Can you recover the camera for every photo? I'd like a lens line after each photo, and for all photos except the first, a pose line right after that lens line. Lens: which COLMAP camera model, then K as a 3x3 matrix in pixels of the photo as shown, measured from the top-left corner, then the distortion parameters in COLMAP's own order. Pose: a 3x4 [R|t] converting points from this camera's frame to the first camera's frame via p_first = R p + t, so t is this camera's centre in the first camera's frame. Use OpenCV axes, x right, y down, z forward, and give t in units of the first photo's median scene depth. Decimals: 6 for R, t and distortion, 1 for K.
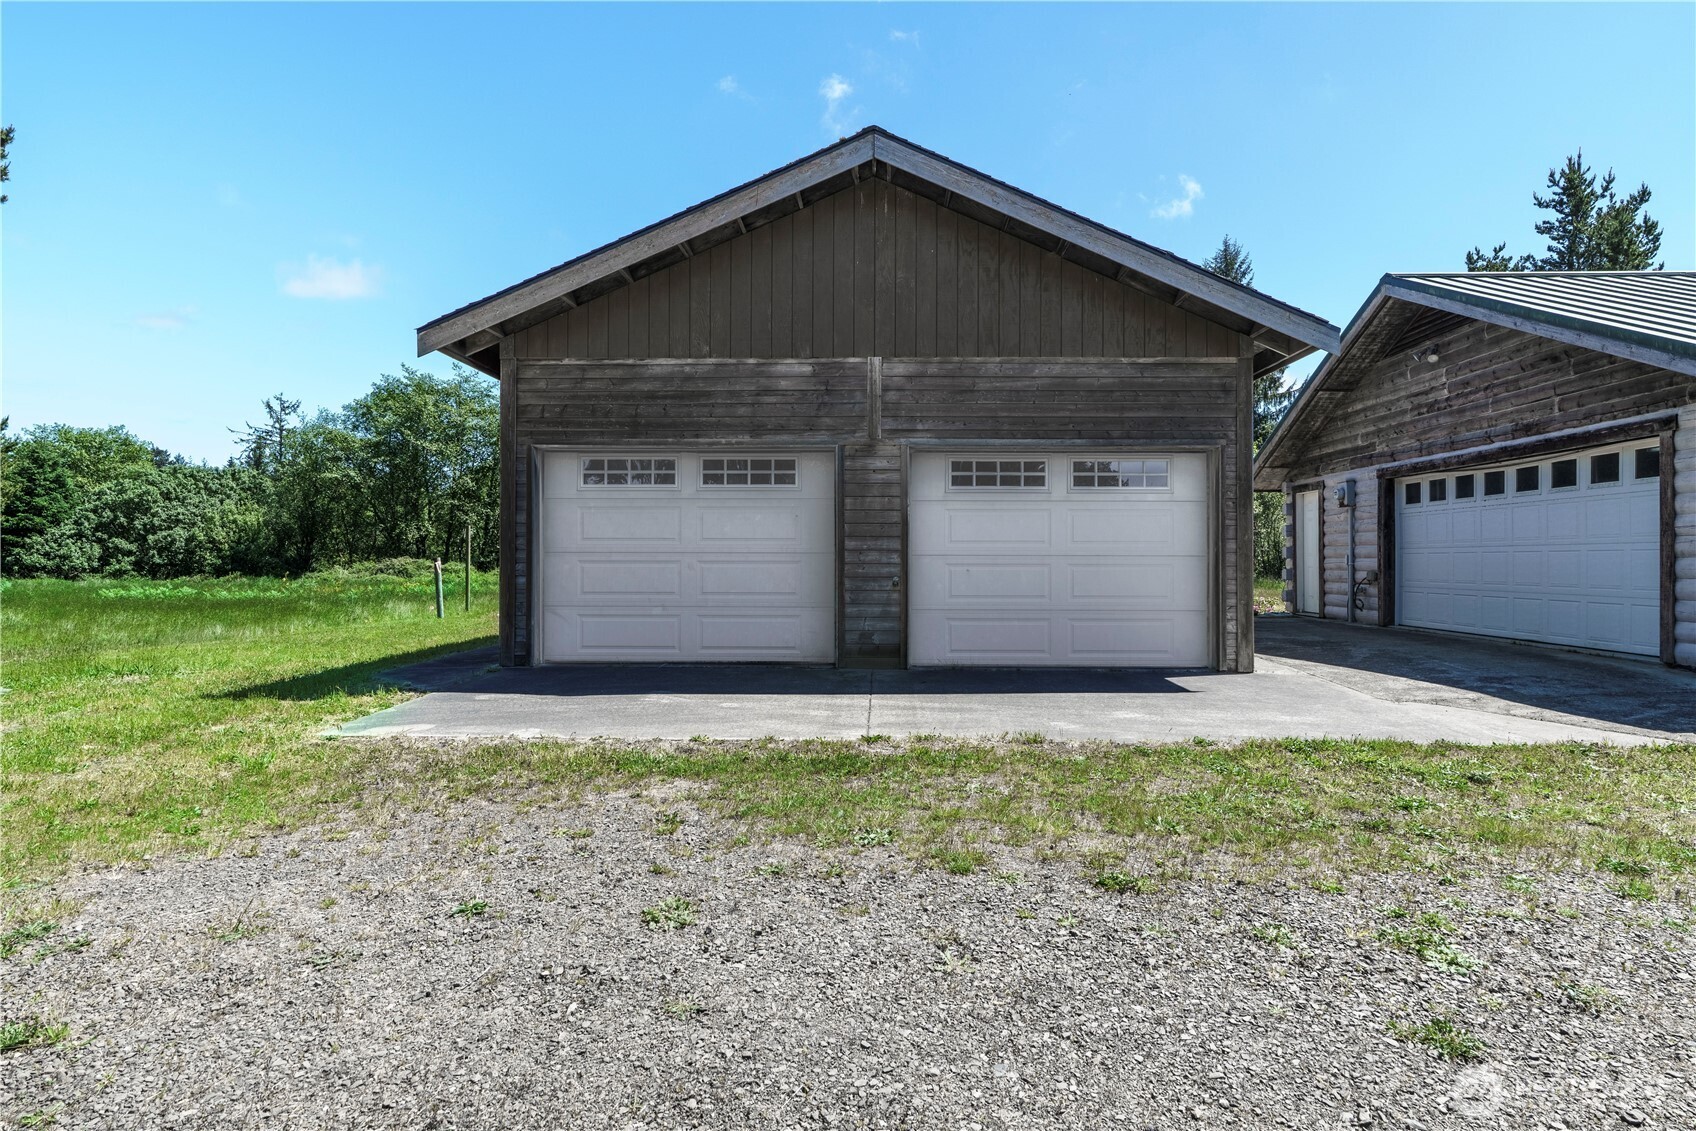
lens RADIAL K [[1065.4, 0, 850.6], [0, 1065.4, 559.7], [0, 0, 1]] dist [-0.003994, 0.000866]
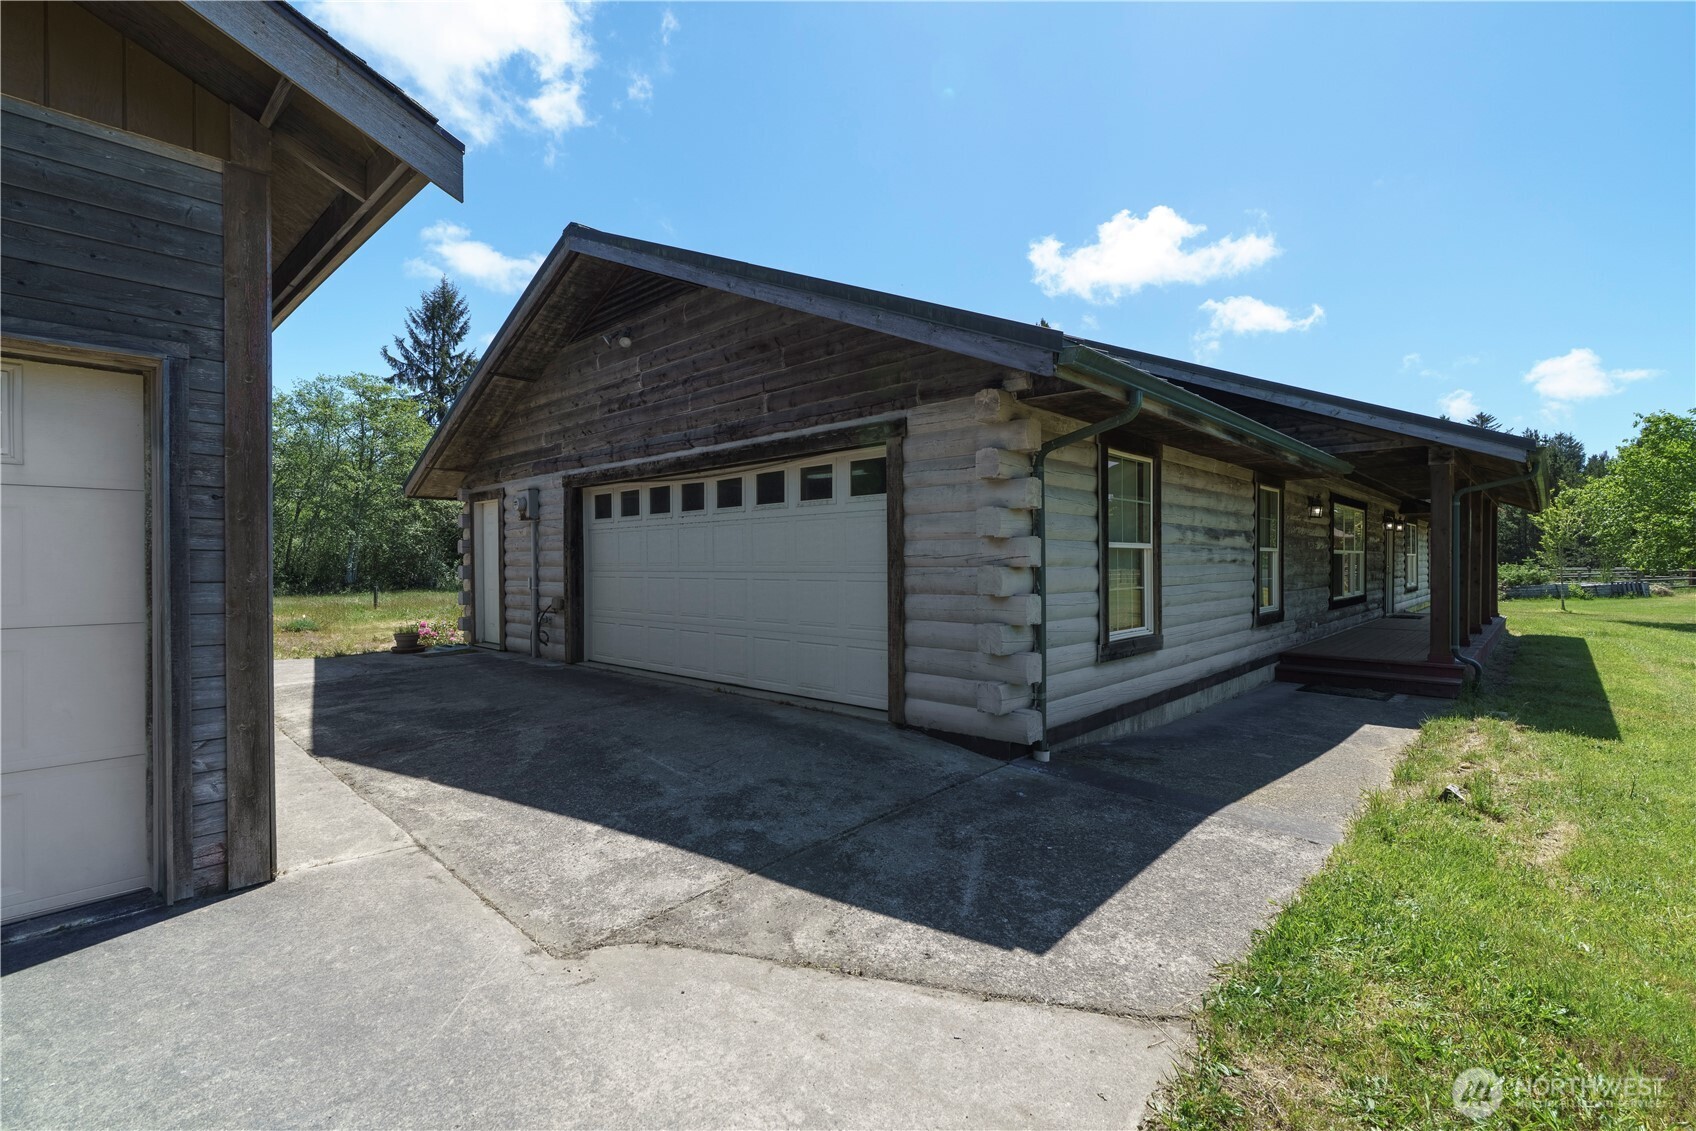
lens RADIAL K [[760.9, 0, 851.4], [0, 760.9, 561.4], [0, 0, 1]] dist [-0.001297, 0.000492]
pose [[0.694534, -0.005322, 0.719440, 0.243608], [0.003397, 0.999986, 0.004117, -0.021493], [-0.719452, -0.000416, 0.694543, 0.463605]]
